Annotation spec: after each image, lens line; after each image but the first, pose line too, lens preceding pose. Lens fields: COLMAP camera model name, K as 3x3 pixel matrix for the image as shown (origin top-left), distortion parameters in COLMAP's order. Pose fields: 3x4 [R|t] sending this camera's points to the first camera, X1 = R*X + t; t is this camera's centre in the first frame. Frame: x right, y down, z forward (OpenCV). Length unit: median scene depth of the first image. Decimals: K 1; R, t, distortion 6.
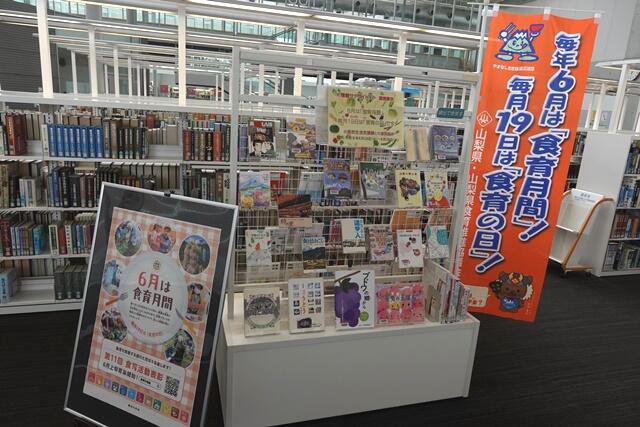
lens RADIAL K [[443.1, 0, 320.0], [0, 443.1, 213.5], [0, 0, 1]] dist [0.005508, -0.000560]
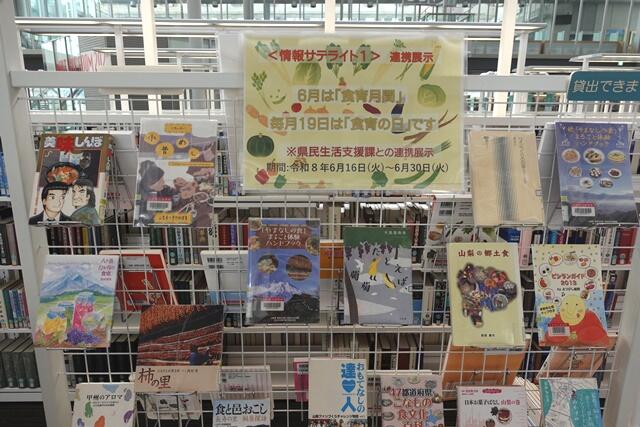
lens RADIAL K [[443.1, 0, 320.0], [0, 443.1, 213.5], [0, 0, 1]] dist [0.005508, -0.000560]
pose [[0.959886, 0.003264, -0.280373, 0.181417], [-0.007854, 0.999853, -0.015249, -0.123619], [0.280282, 0.016839, 0.959770, 0.631270]]
